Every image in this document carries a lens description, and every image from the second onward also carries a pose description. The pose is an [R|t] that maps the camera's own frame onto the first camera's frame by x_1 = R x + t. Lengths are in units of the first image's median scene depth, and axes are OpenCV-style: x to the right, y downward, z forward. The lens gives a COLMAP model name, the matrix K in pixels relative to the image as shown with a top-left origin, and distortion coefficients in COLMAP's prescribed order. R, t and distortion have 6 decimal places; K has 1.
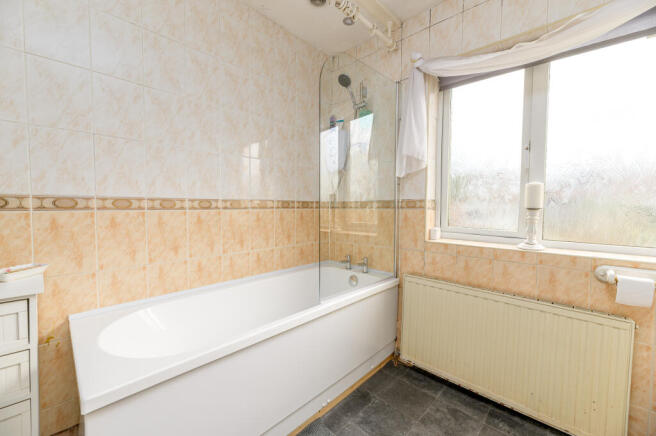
lens RADIAL K [[268.3, 0, 329.7], [0, 268.3, 216.4], [0, 0, 1]] dist [-0.002063, -0.000144]
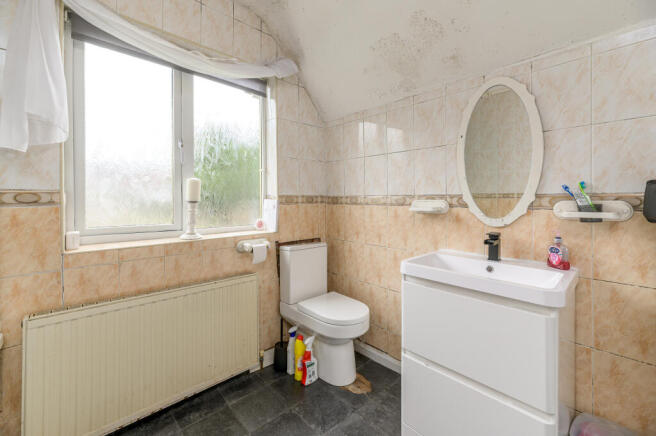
lens RADIAL K [[268.3, 0, 351.4], [0, 268.3, 198.9], [0, 0, 1]] dist [-0.002063, -0.000144]
pose [[0.016379, -0.005370, 0.999851, -0.336716], [0.043428, 0.999046, 0.004654, -0.017171], [-0.998922, 0.043345, 0.016596, 0.331842]]
